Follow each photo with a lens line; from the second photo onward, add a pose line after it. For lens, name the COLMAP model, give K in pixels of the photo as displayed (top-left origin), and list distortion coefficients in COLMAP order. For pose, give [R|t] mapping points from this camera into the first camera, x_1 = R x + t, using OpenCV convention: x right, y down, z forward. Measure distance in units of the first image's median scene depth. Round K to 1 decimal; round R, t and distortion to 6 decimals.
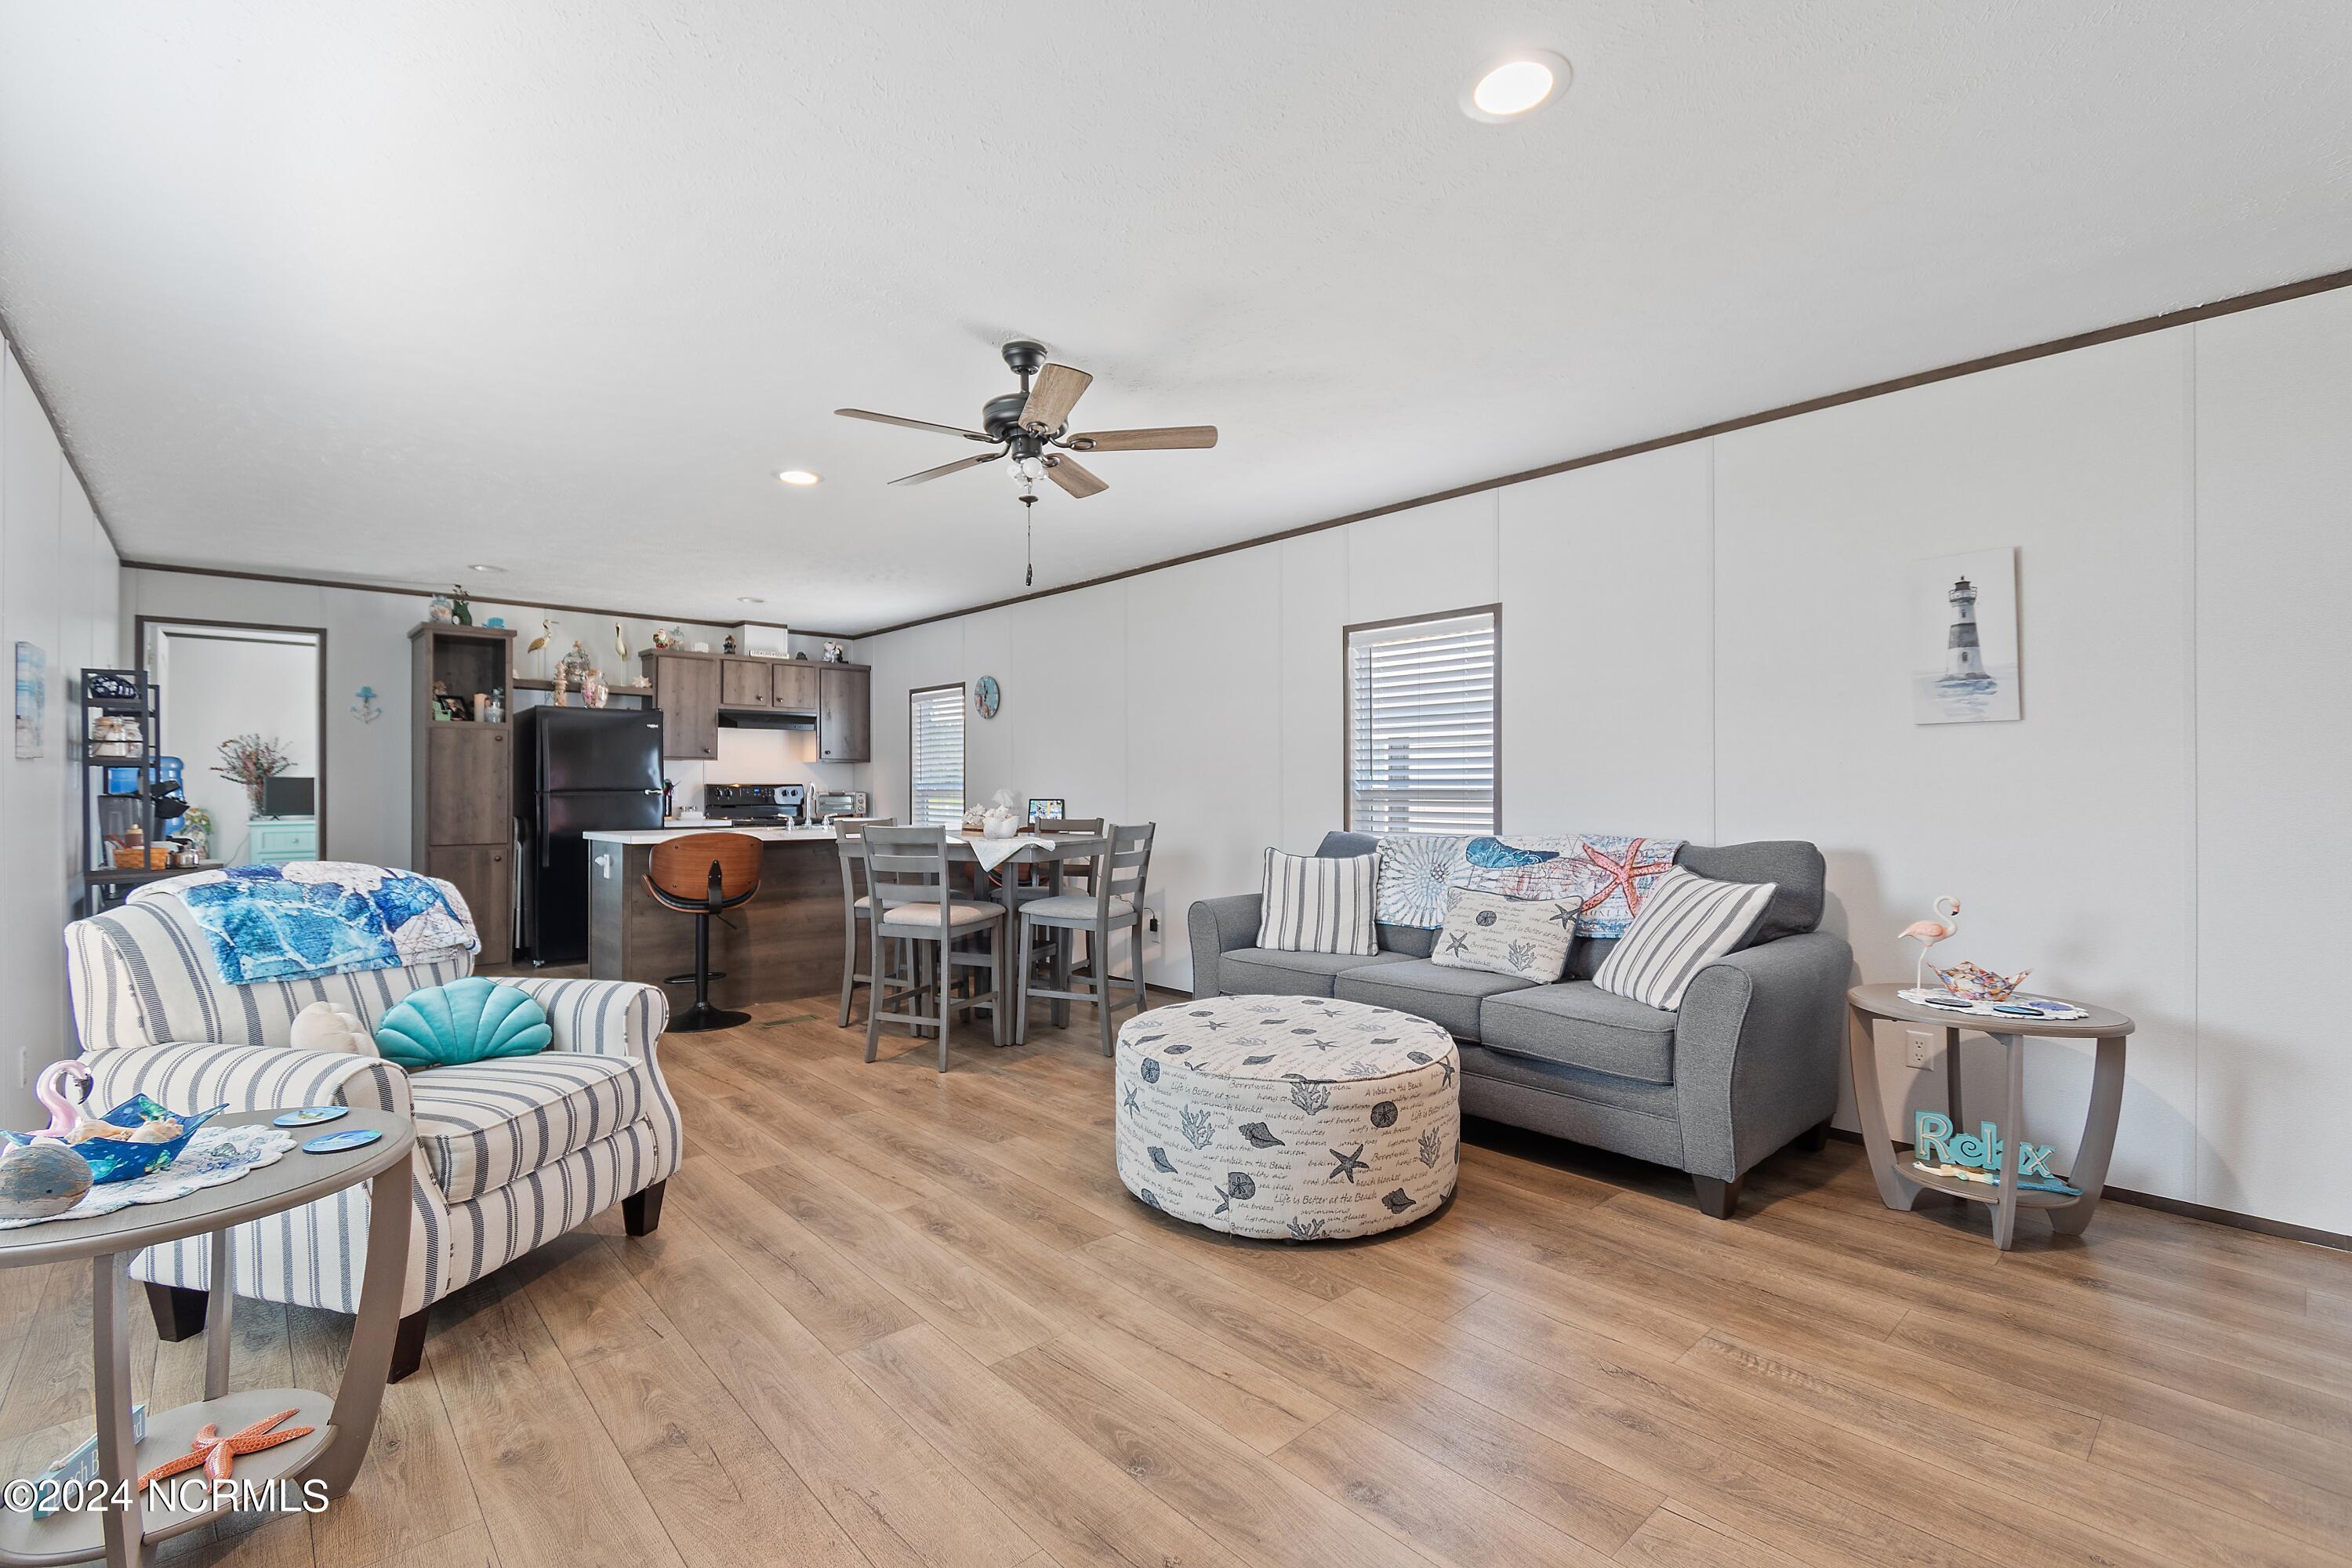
lens RADIAL K [[1041.6, 0, 1170.8], [0, 1041.6, 784.8], [0, 0, 1]] dist [0.002861, -0.001061]
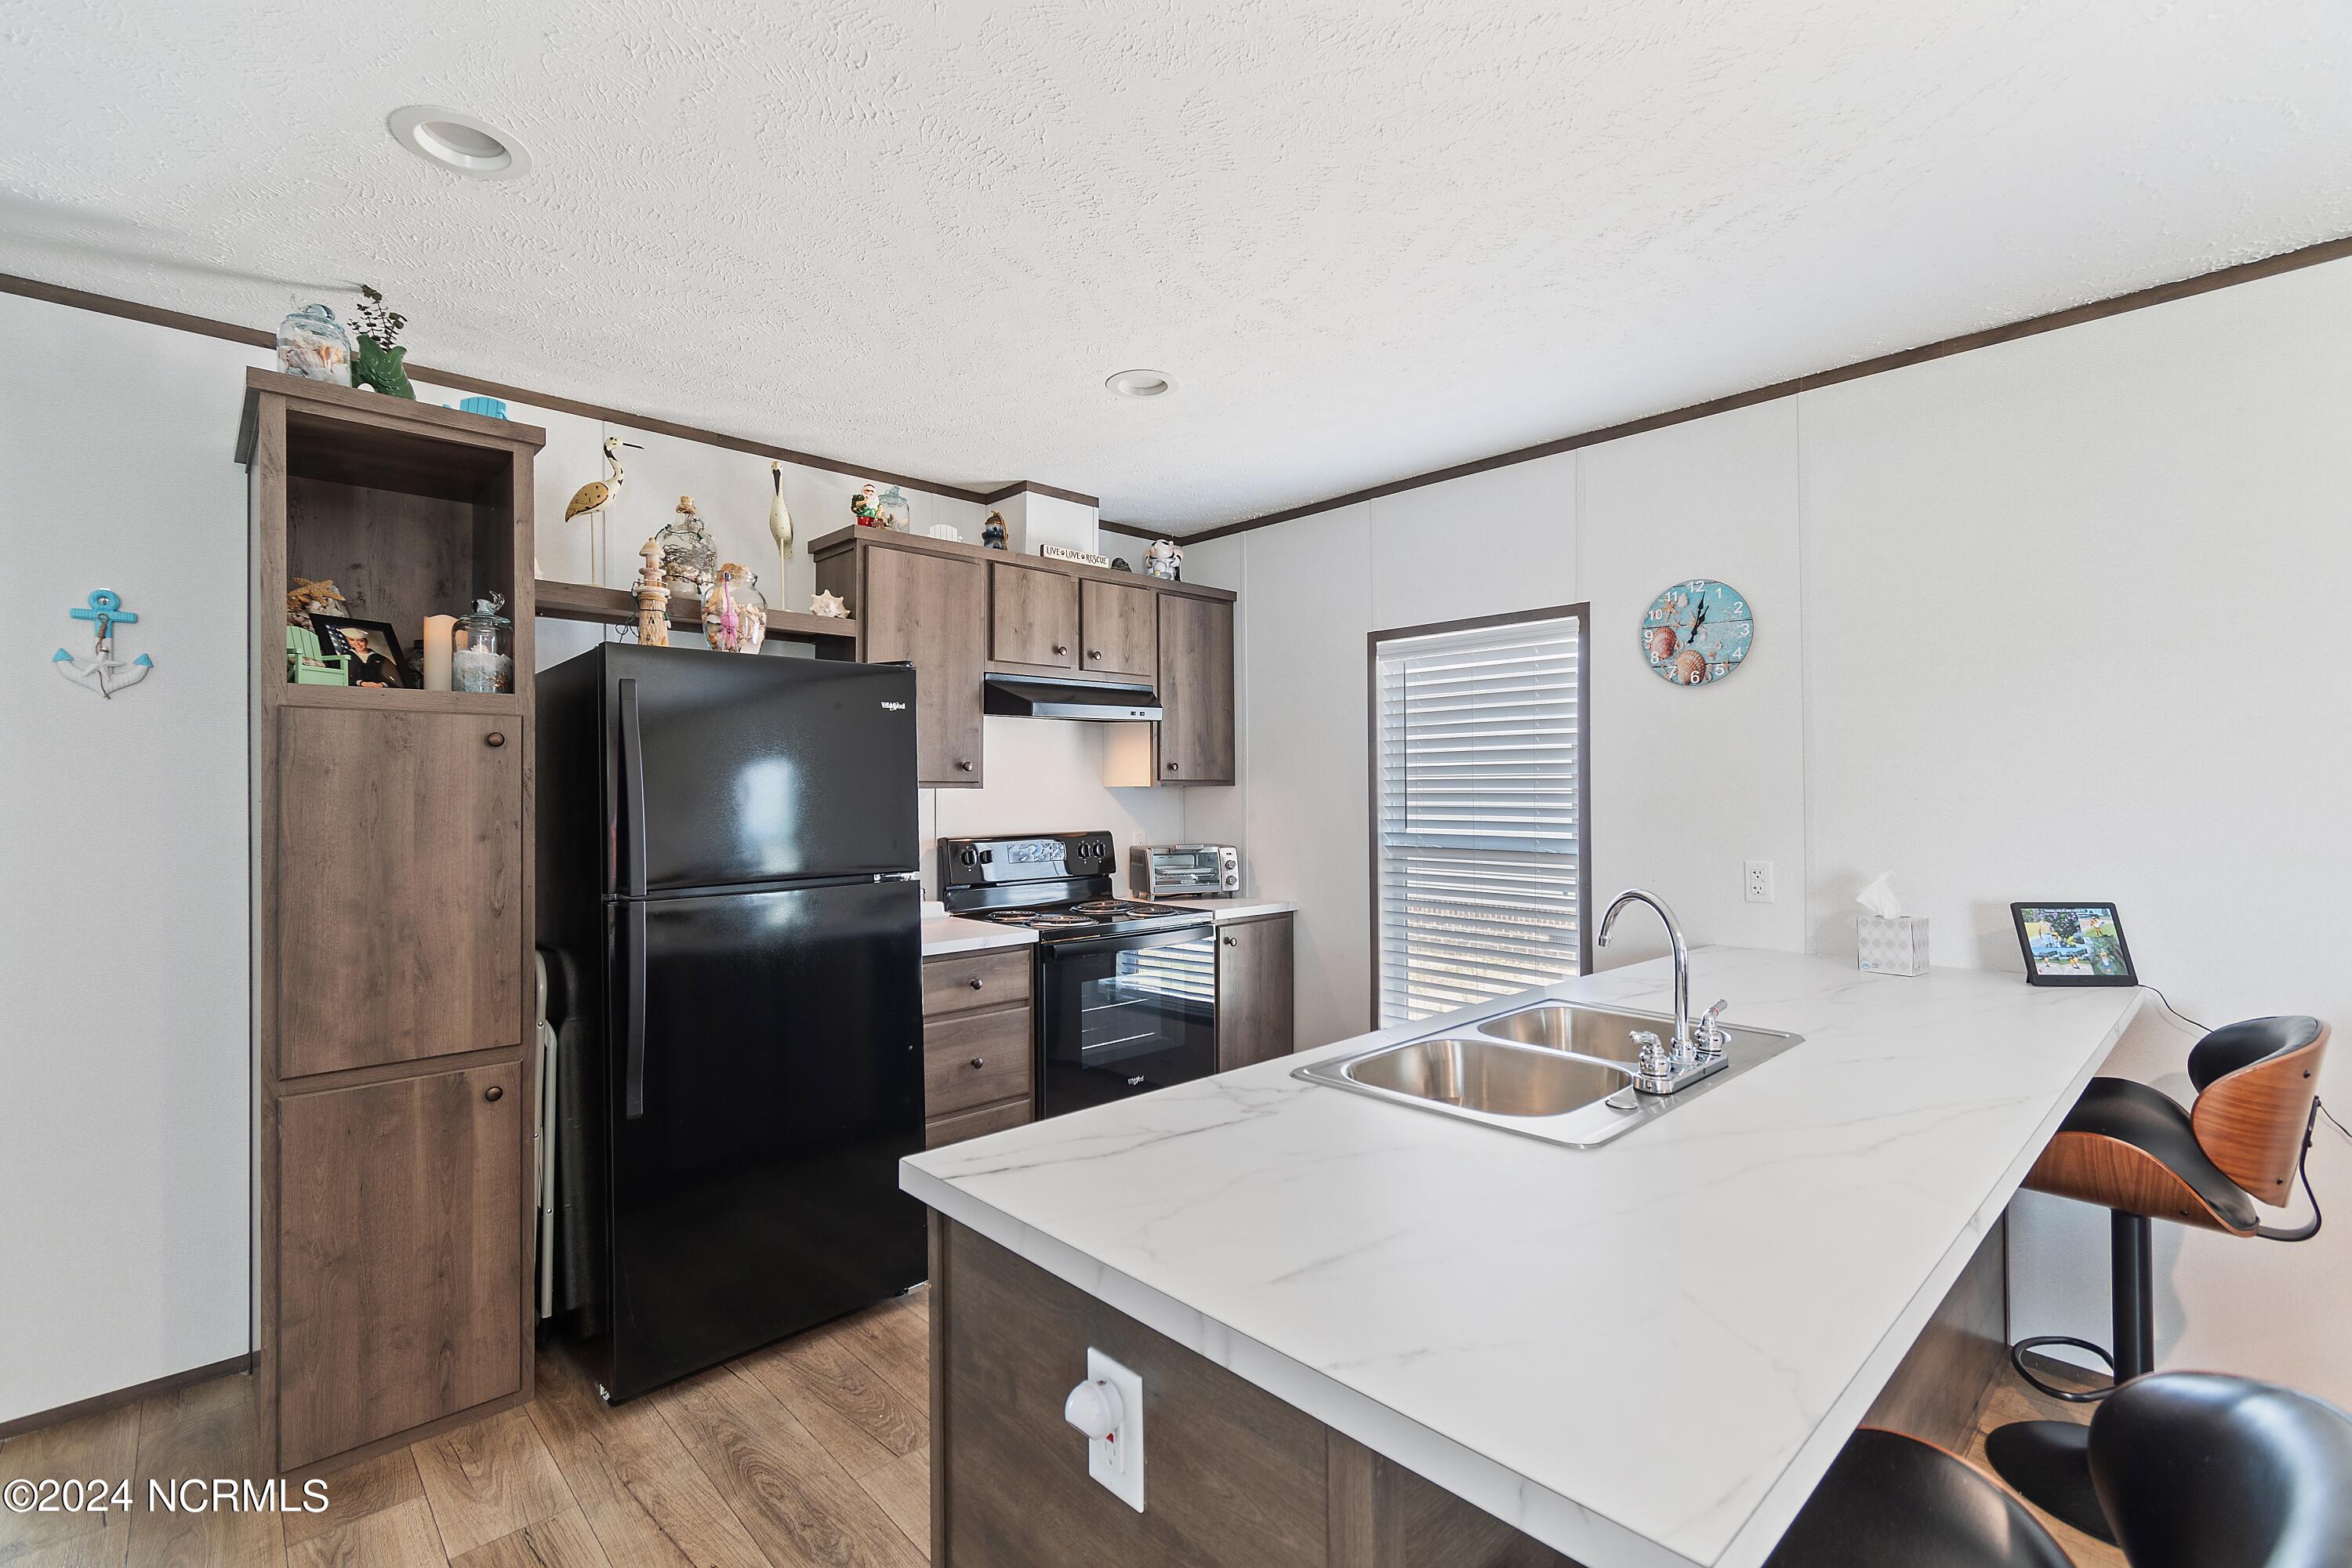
lens RADIAL K [[1041.6, 0, 1167.8], [0, 1041.6, 784.4], [0, 0, 1]] dist [0.002861, -0.001061]
pose [[0.999884, -0.005913, 0.014031, -0.430204], [0.005940, 0.999981, -0.001870, -0.027924], [-0.014020, 0.001953, 0.999900, 0.657900]]
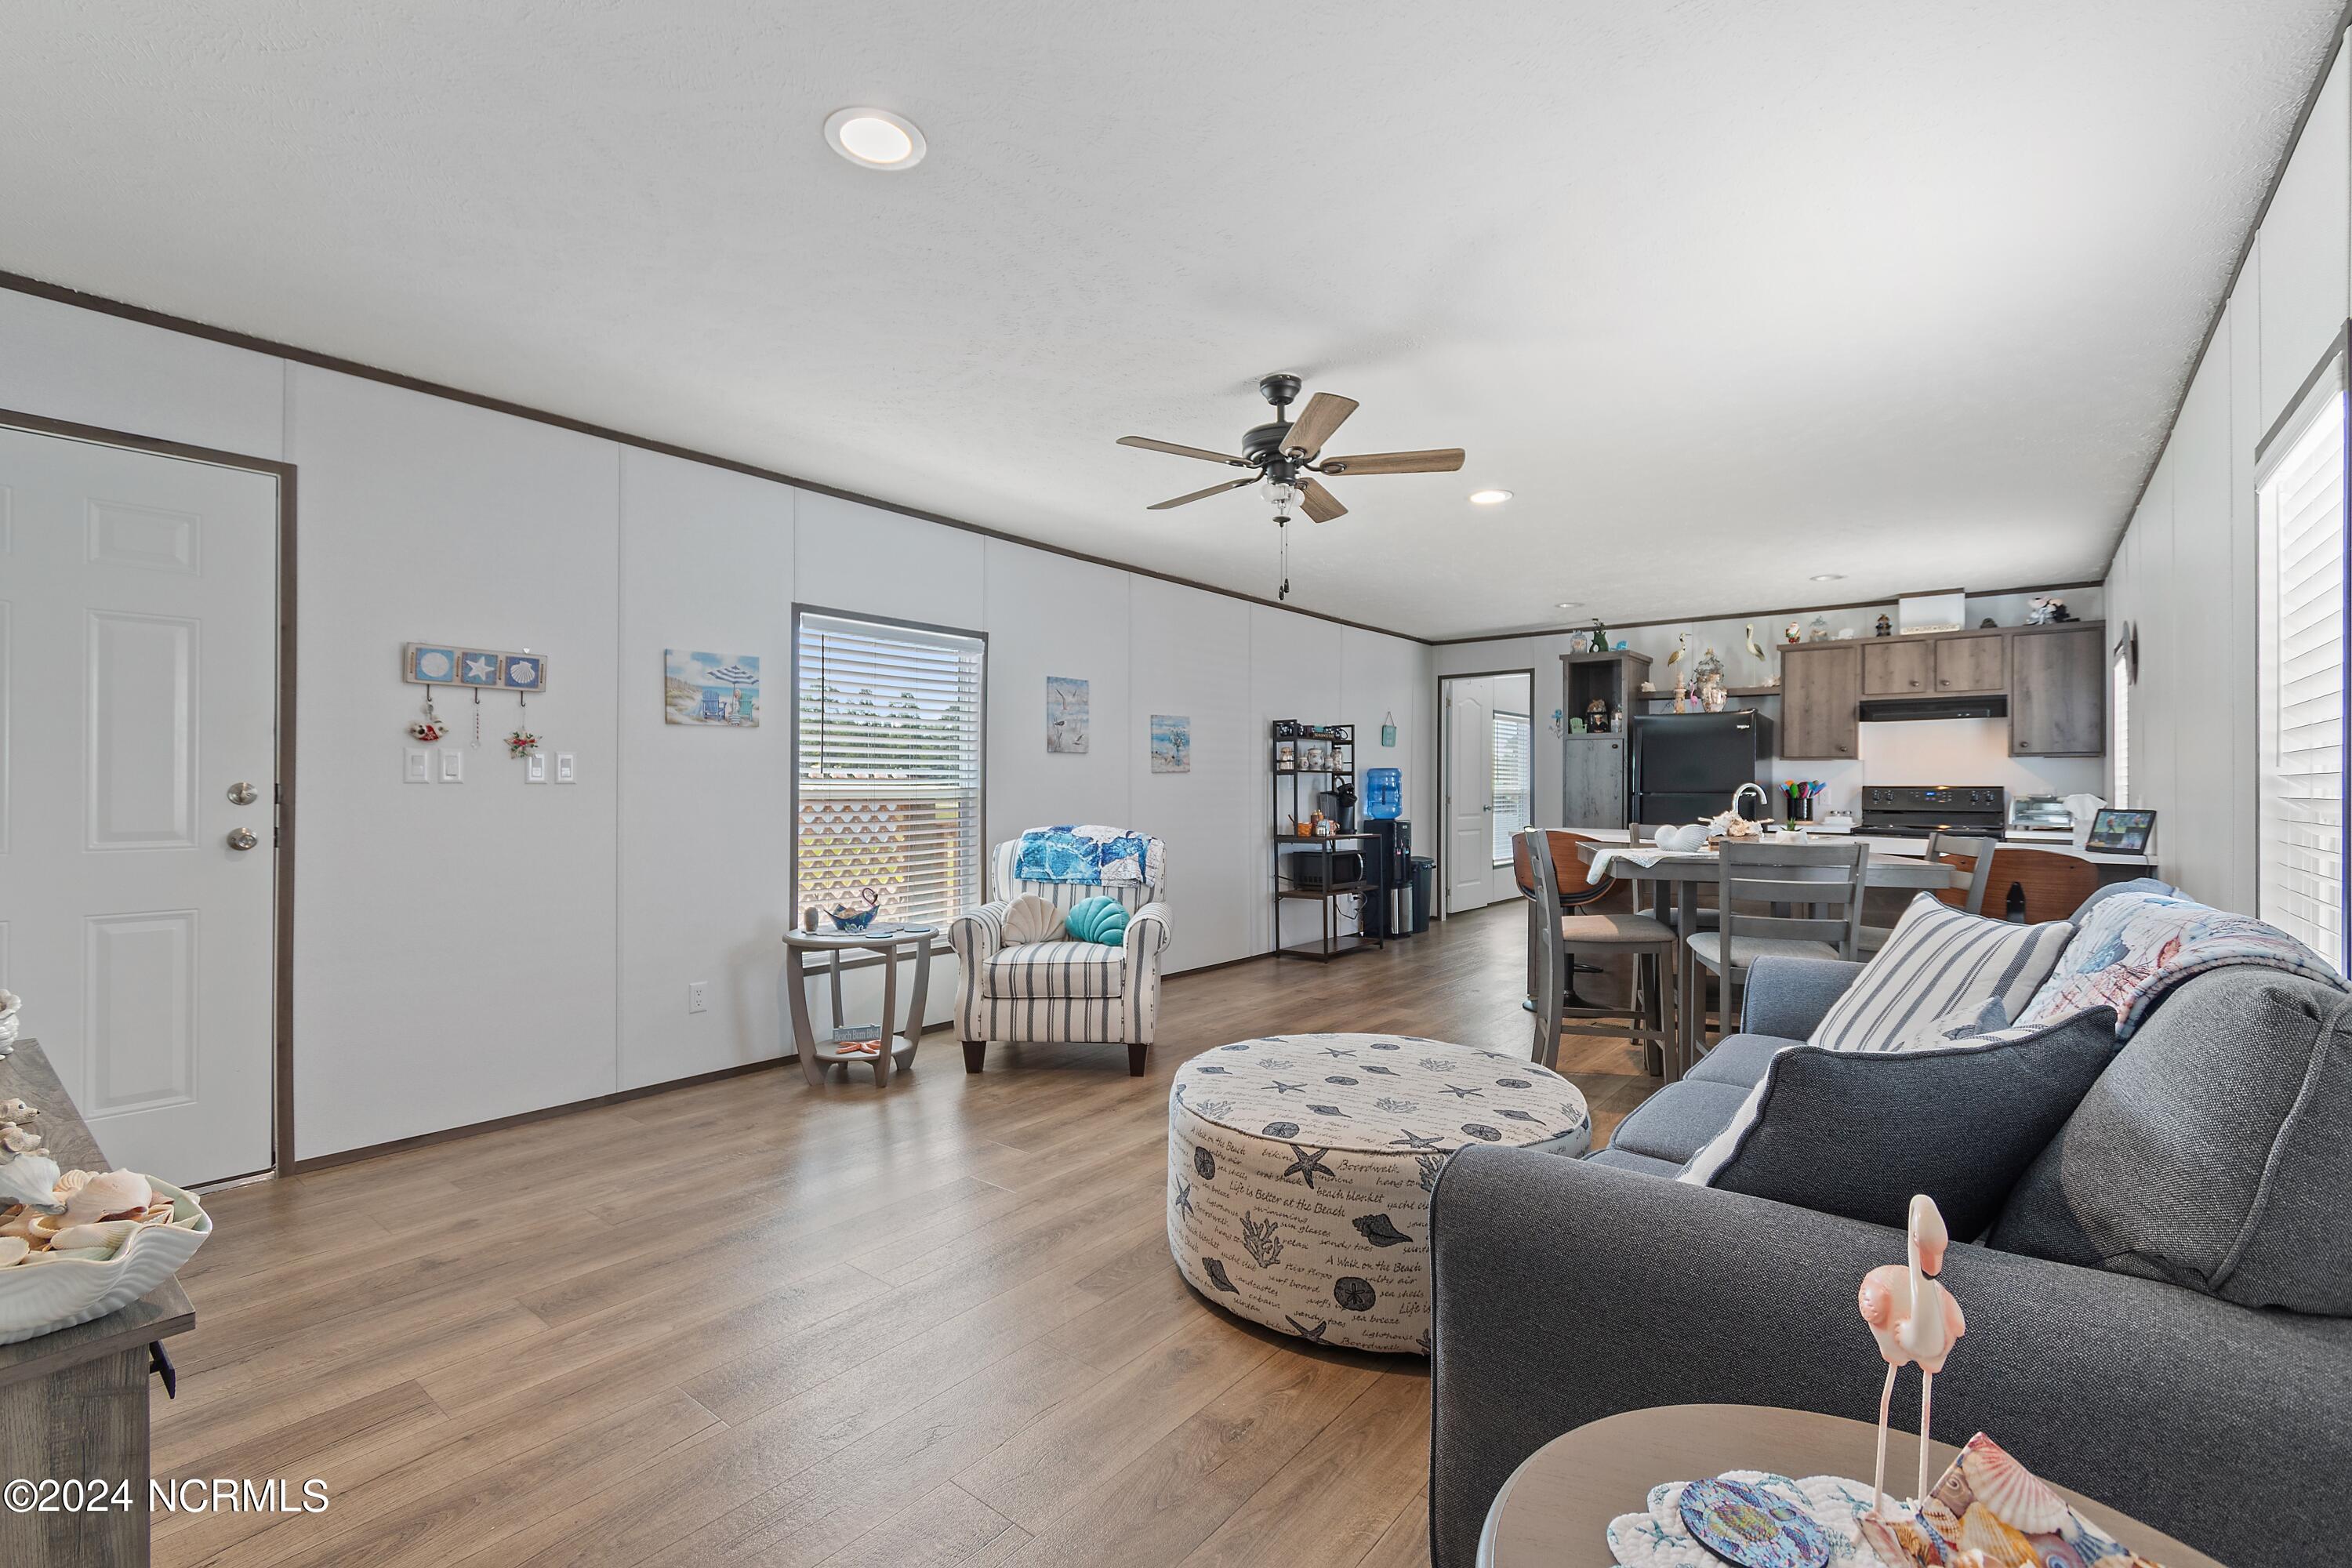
lens RADIAL K [[1041.6, 0, 1164.0], [0, 1041.6, 788.7], [0, 0, 1]] dist [0.002861, -0.001061]
pose [[0.146801, 0.002096, -0.989164, 0.426262], [-0.000971, 0.999998, 0.001975, 0.001036], [0.989166, 0.000671, 0.146803, 0.337554]]
